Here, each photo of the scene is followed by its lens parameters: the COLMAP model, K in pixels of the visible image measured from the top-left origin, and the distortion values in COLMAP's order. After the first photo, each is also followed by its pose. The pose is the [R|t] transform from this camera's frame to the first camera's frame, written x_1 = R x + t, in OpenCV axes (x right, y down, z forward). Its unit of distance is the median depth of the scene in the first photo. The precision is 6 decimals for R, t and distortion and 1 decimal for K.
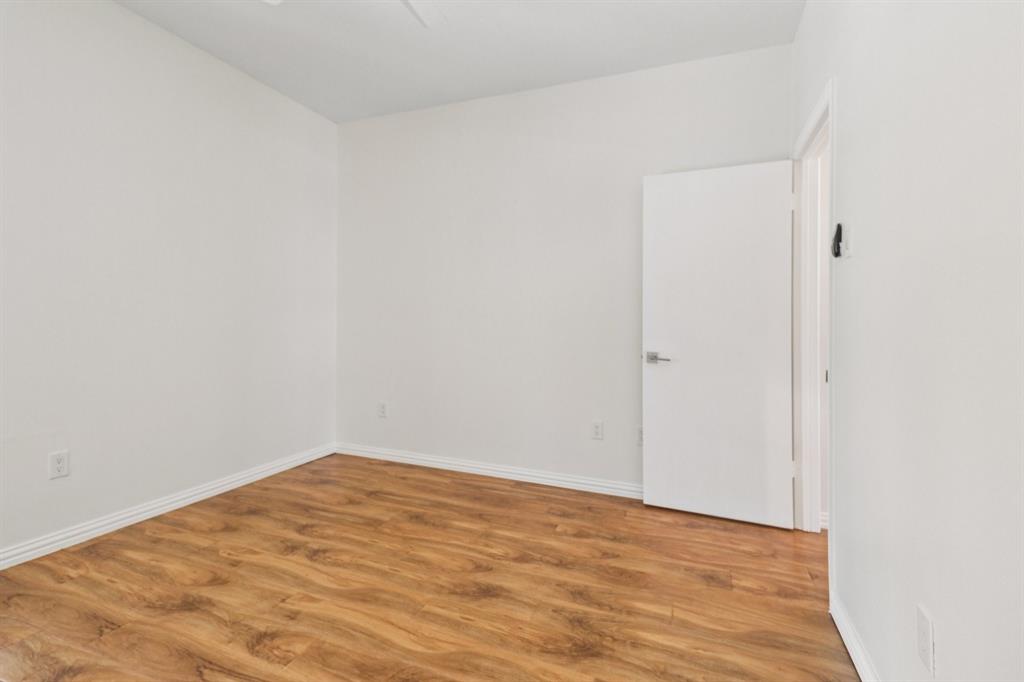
lens RADIAL K [[473.9, 0, 505.4], [0, 473.9, 344.7], [0, 0, 1]] dist [0.004018, -0.009849]
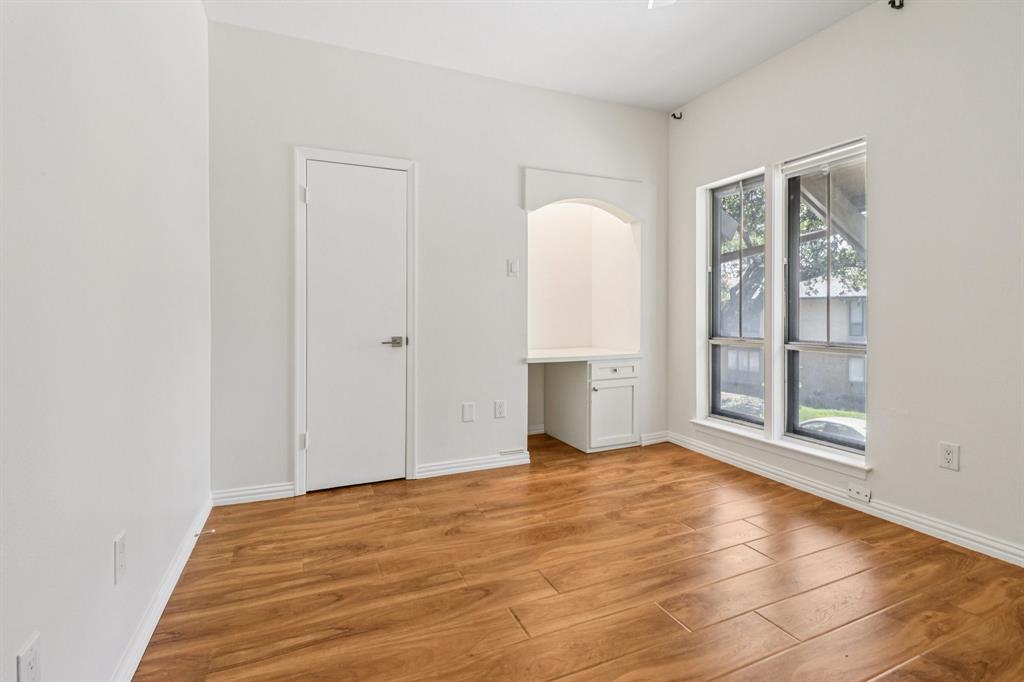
lens RADIAL K [[473.9, 0, 503.6], [0, 473.9, 308.8], [0, 0, 1]] dist [0.004018, -0.009849]
pose [[-0.720309, -0.029057, -0.693044, 0.414815], [-0.035692, 0.999351, -0.004803, -0.018171], [0.692734, 0.021276, -0.720879, 1.007760]]
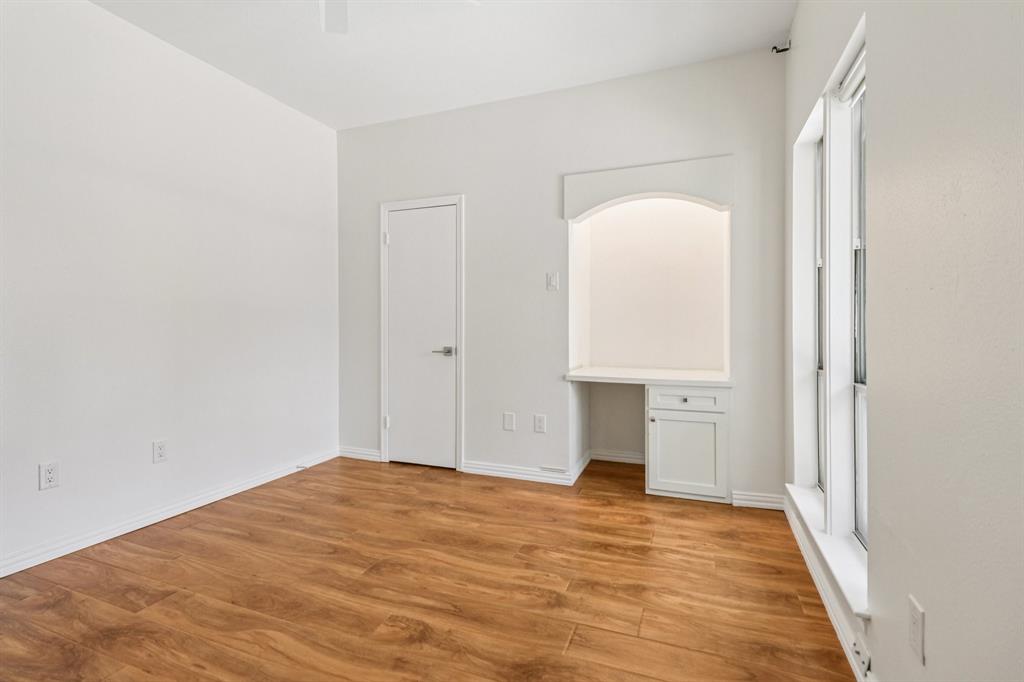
lens RADIAL K [[473.9, 0, 500.1], [0, 473.9, 321.6], [0, 0, 1]] dist [0.004018, -0.009849]
pose [[-0.999630, -0.024235, 0.012365, -0.475884], [-0.023920, 0.999401, 0.025015, -0.062961], [-0.012963, 0.024710, -0.999611, 1.402175]]
